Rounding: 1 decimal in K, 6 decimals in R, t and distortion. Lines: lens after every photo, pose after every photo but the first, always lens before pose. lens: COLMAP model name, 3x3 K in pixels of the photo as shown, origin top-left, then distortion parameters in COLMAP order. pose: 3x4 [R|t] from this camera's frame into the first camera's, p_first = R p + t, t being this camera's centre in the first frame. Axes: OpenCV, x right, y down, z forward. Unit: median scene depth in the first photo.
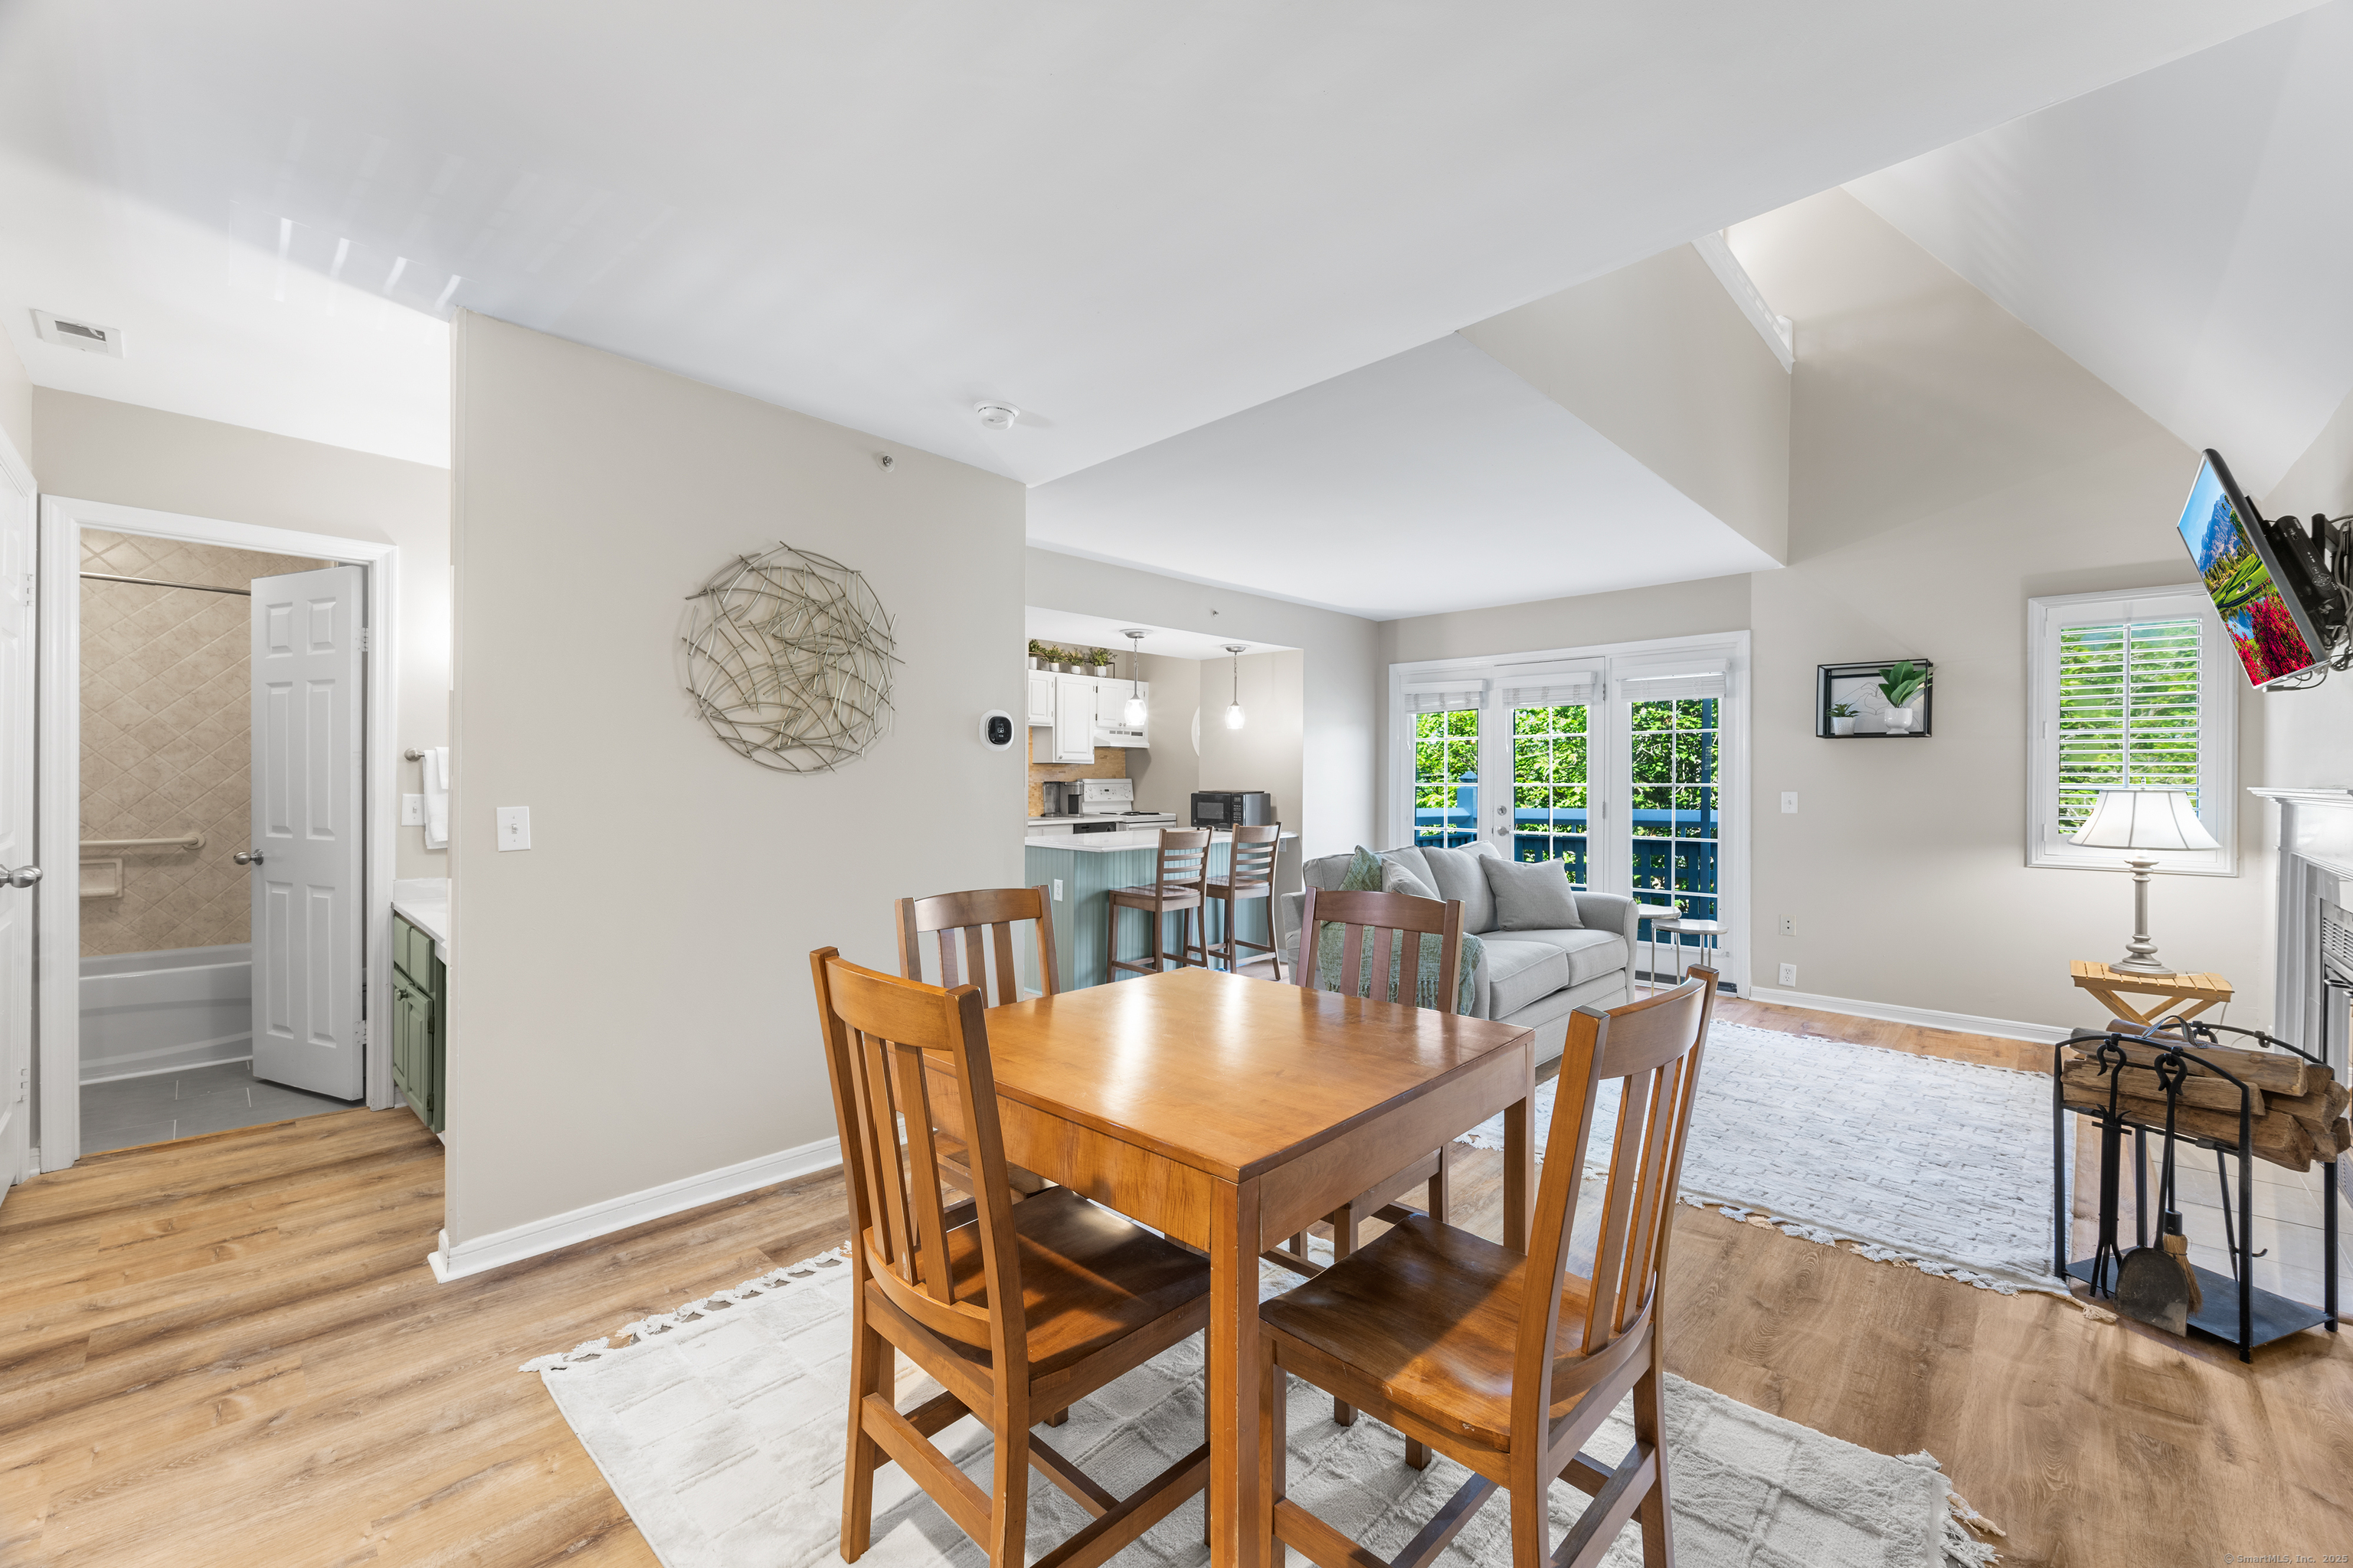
lens RADIAL K [[936.8, 0, 1175.0], [0, 936.8, 790.8], [0, 0, 1]] dist [-0.000449, -0.000189]
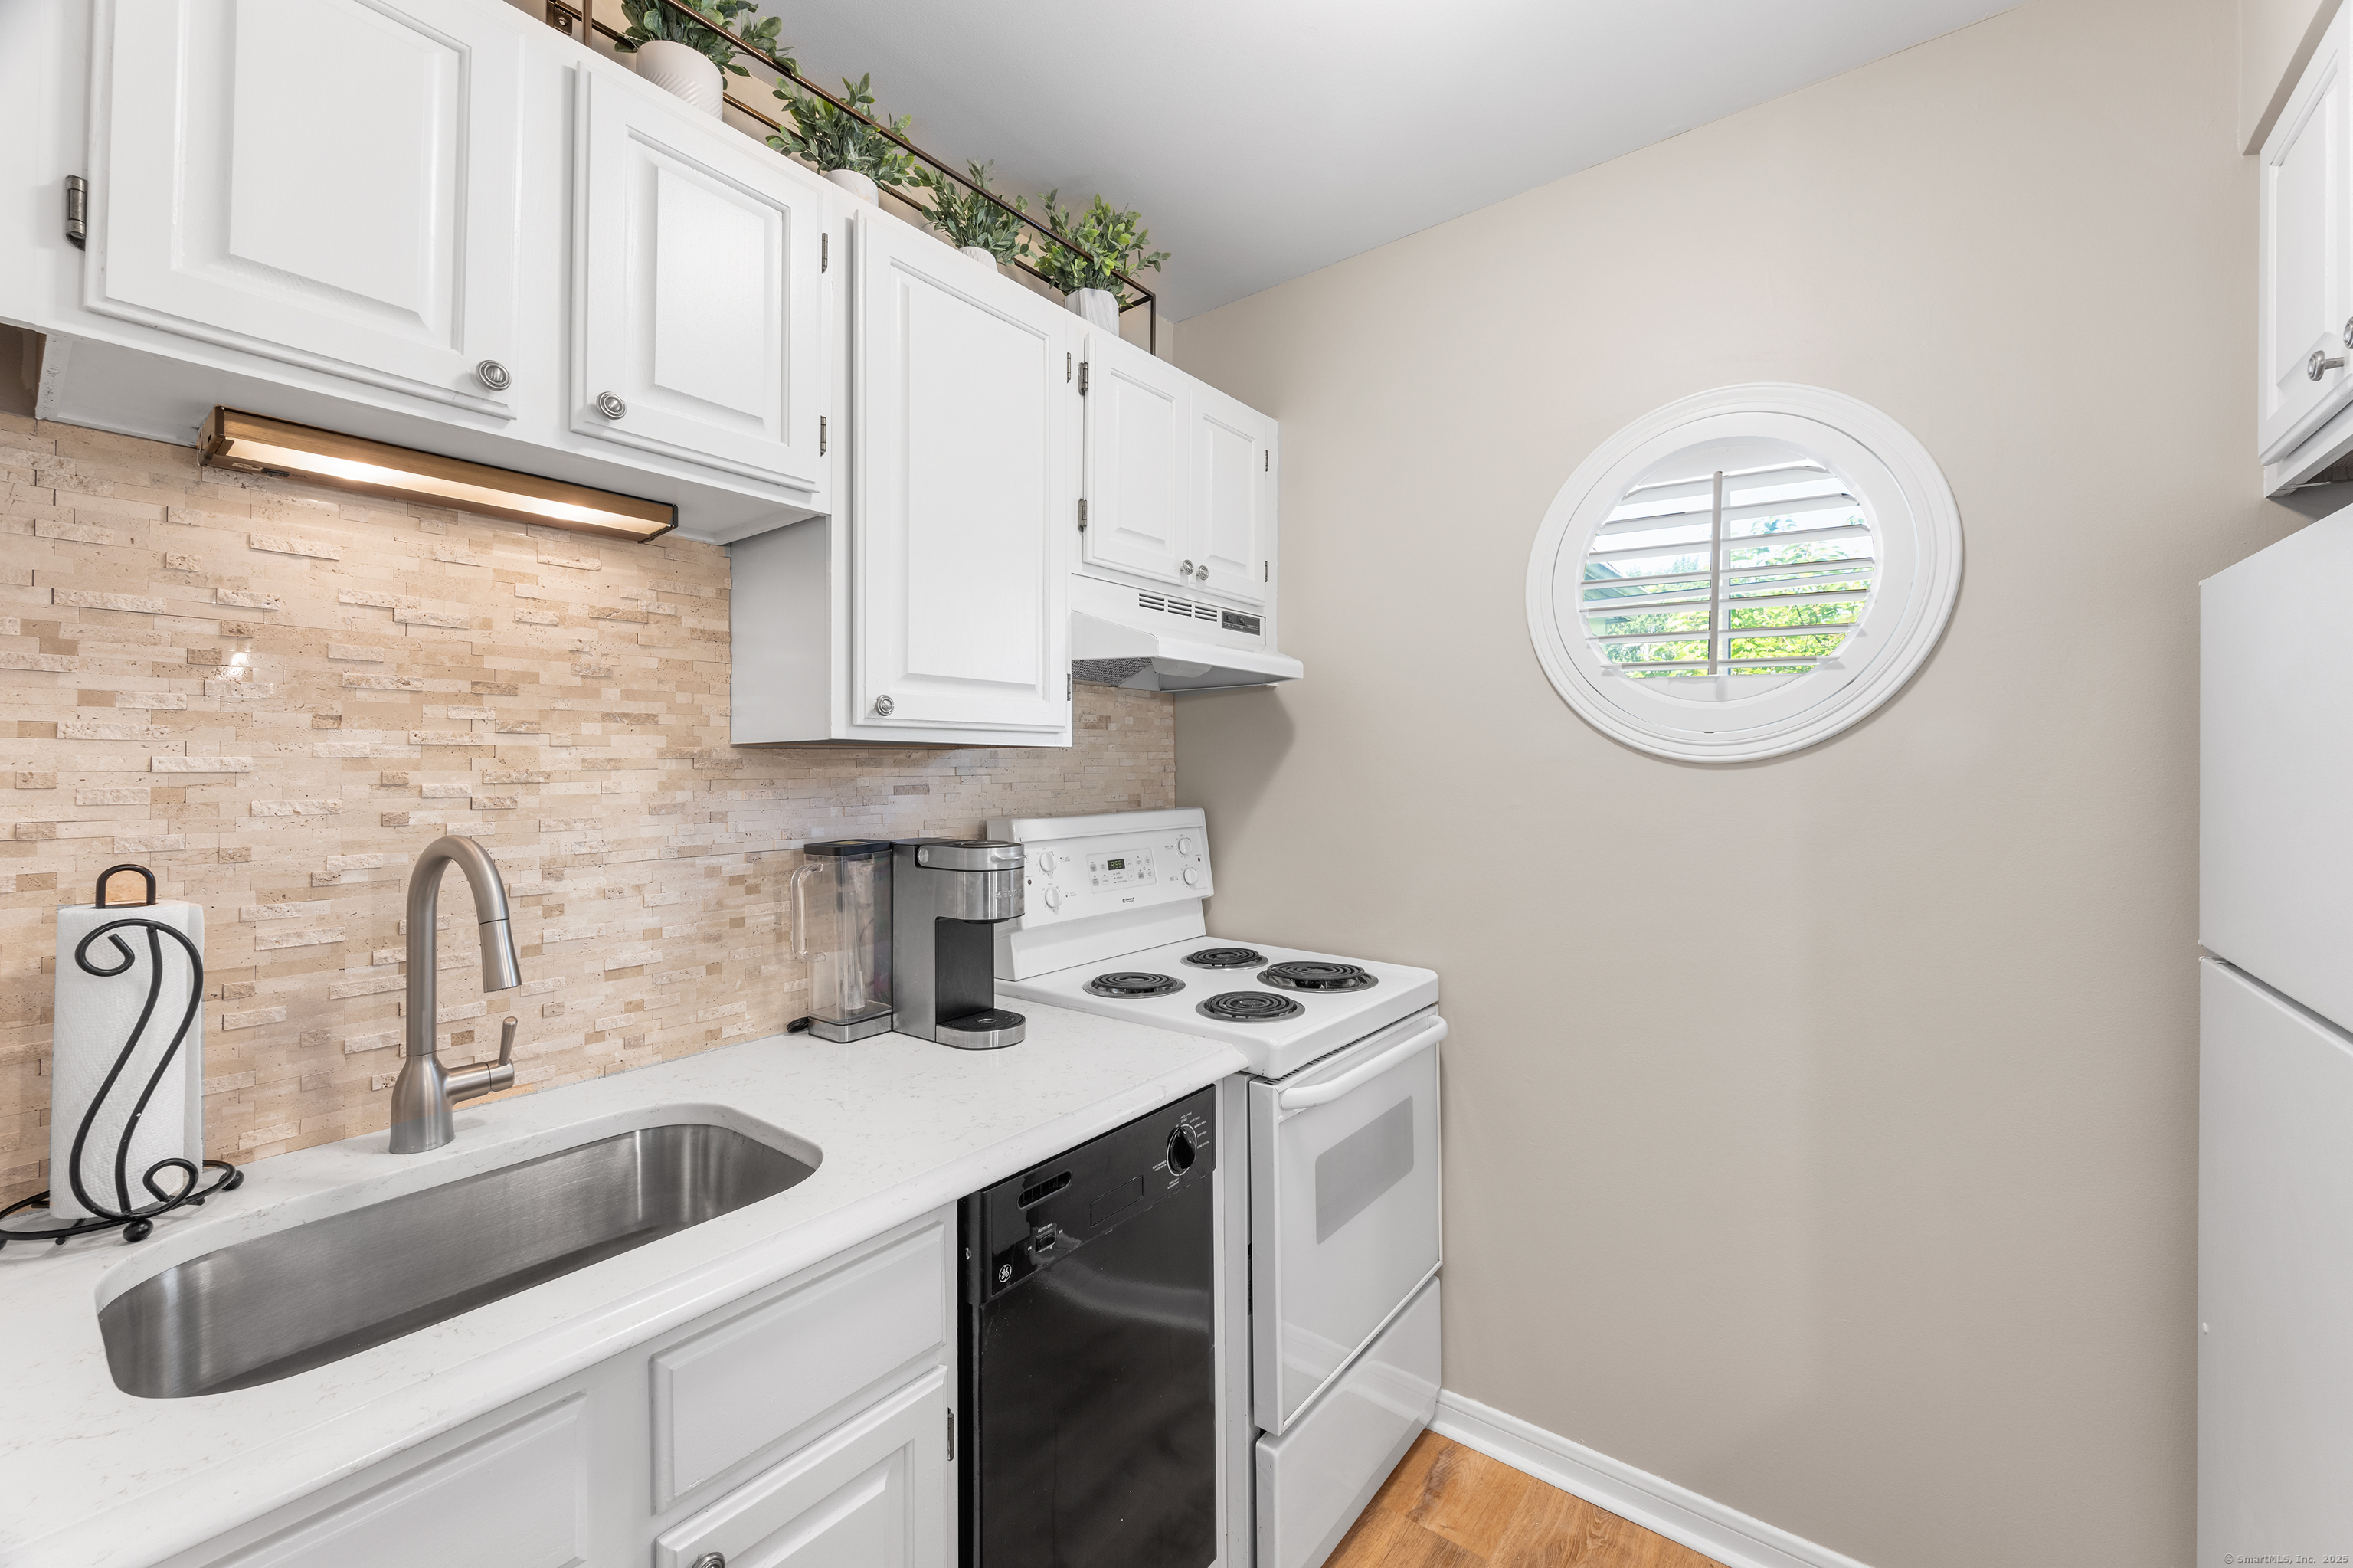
lens RADIAL K [[933.0, 0, 1184.5], [0, 933.0, 753.6], [0, 0, 1]] dist [0.000184, -0.000232]
pose [[0.994381, -0.003877, 0.105792, -0.153461], [0.007521, 0.999391, -0.034067, -0.037950], [-0.105596, 0.034671, 0.993805, 1.467241]]
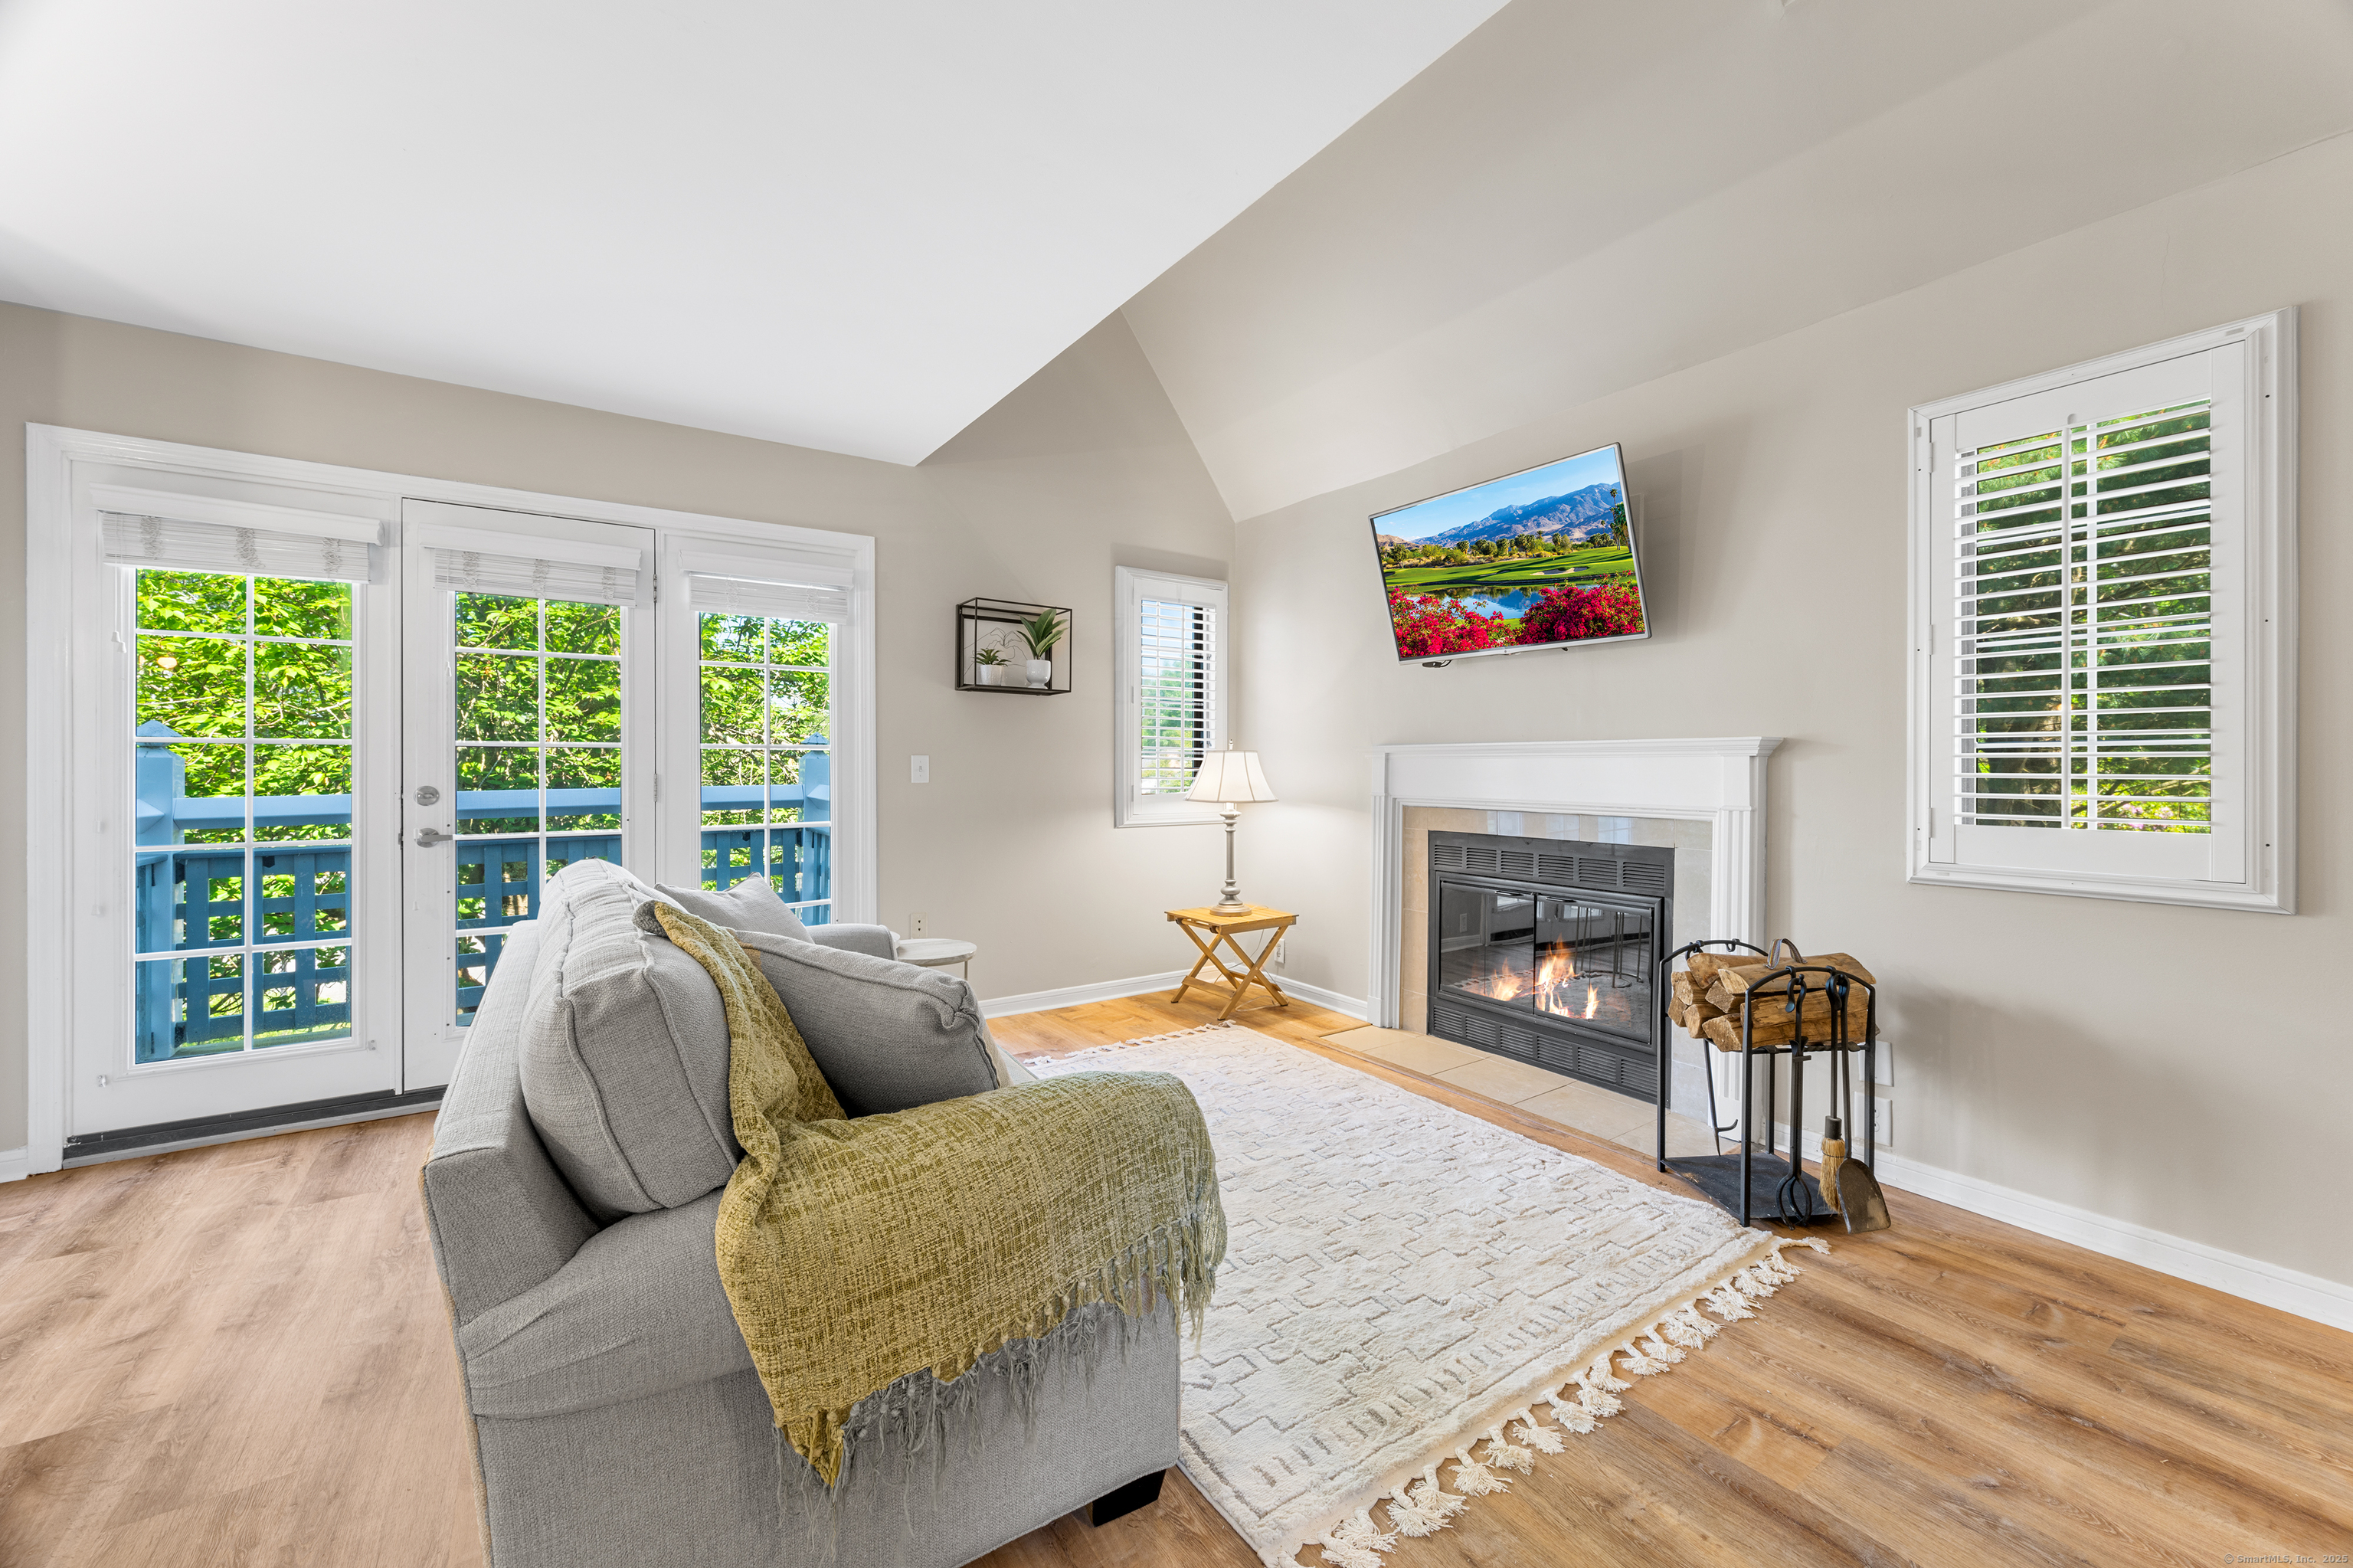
lens RADIAL K [[922.7, 0, 1192.2], [0, 922.7, 769.4], [0, 0, 1]] dist [-0.000120, -0.000063]
pose [[0.199504, -0.005908, 0.979879, -0.064942], [0.012184, 0.999919, 0.003548, 0.014097], [-0.979821, 0.011231, 0.199560, 0.713314]]
